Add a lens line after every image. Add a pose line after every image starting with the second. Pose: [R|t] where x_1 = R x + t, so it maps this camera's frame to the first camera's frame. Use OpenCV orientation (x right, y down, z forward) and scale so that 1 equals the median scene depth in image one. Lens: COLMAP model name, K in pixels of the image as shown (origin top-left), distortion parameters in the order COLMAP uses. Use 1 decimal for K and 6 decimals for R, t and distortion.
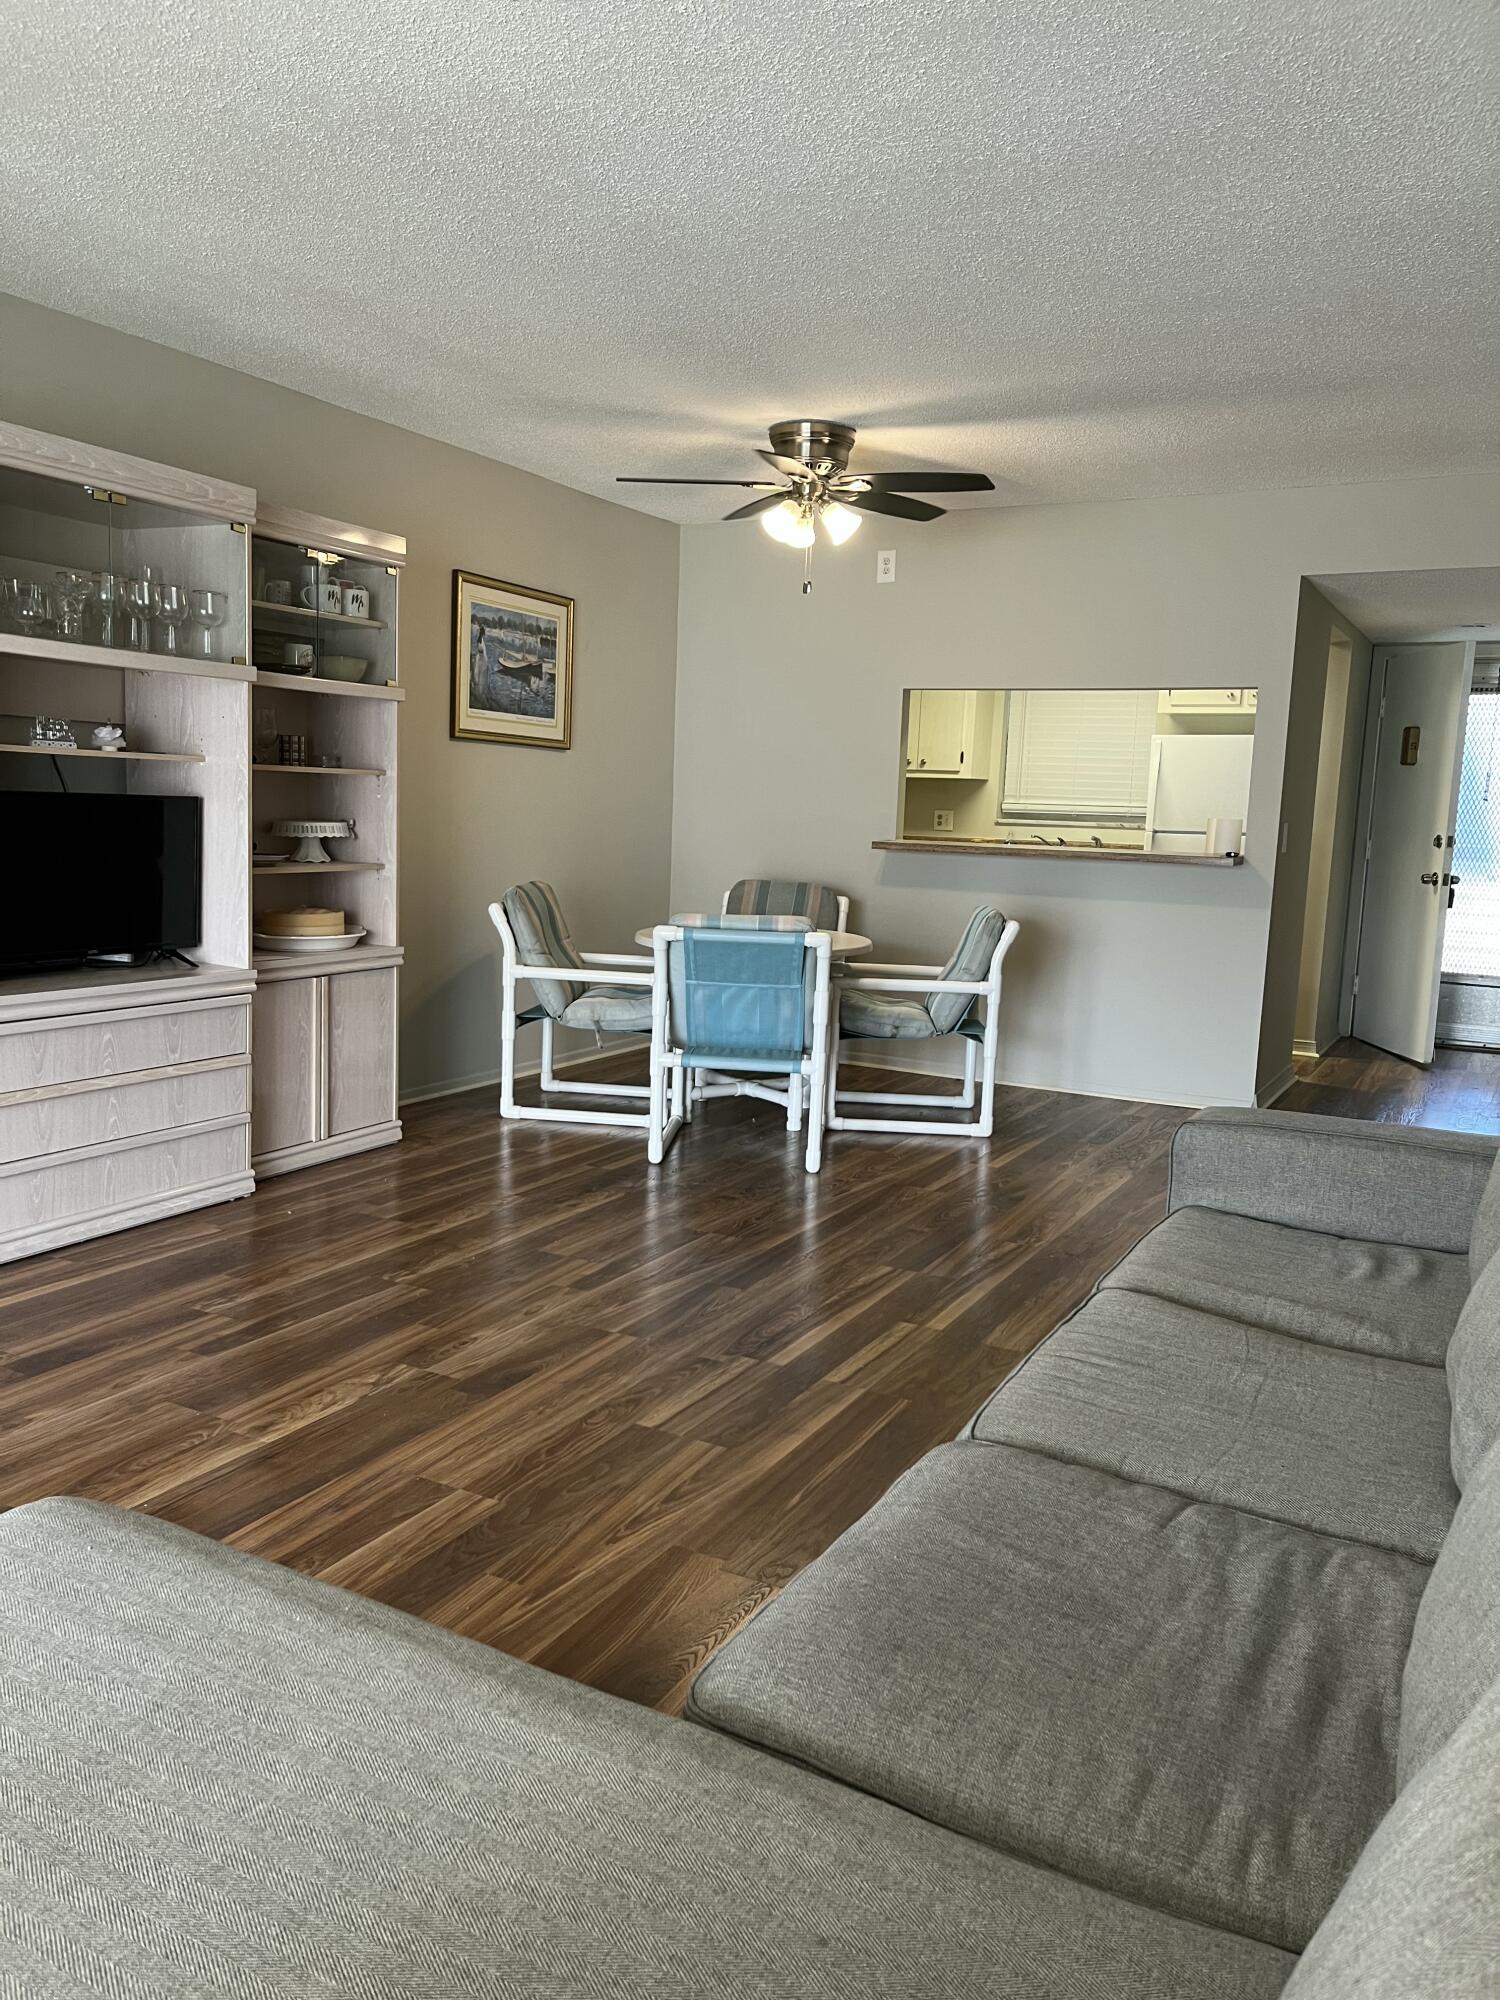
lens RADIAL K [[1535.9, 0, 751.6], [0, 1535.9, 999.2], [0, 0, 1]] dist [0.014480, 0.002742]
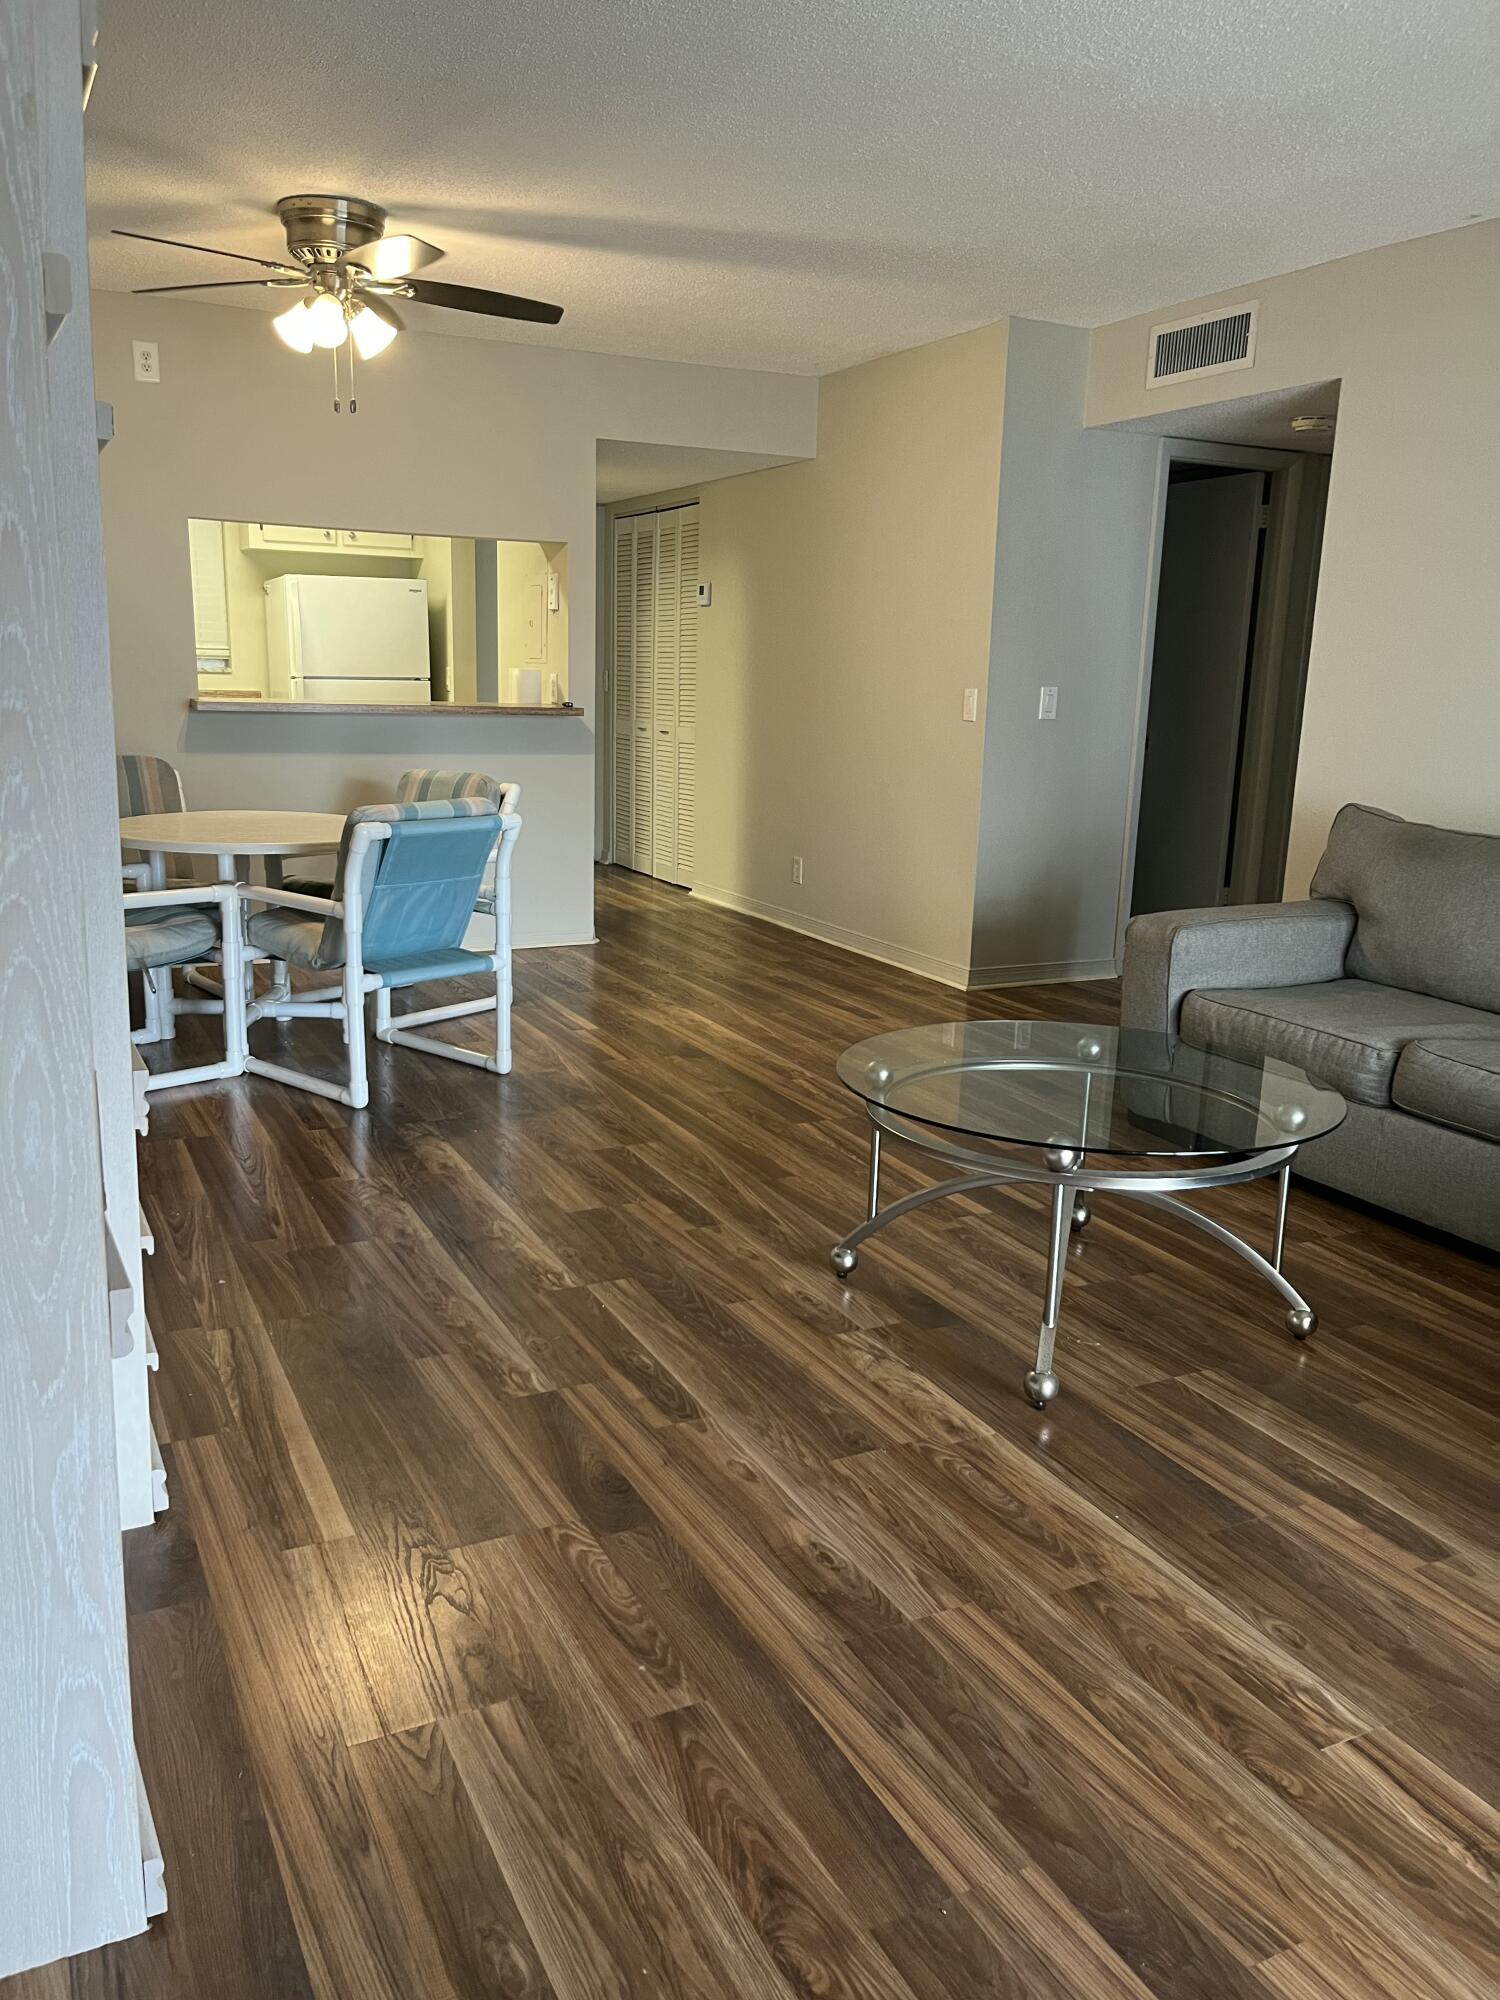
lens RADIAL K [[1535.9, 0, 747.0], [0, 1535.9, 1002.0], [0, 0, 1]] dist [0.014480, 0.002742]
pose [[0.579457, -0.198415, 0.790481, -0.788809], [0.105359, 0.980011, 0.168756, -0.092353], [-0.808164, -0.014503, 0.588779, 0.444250]]
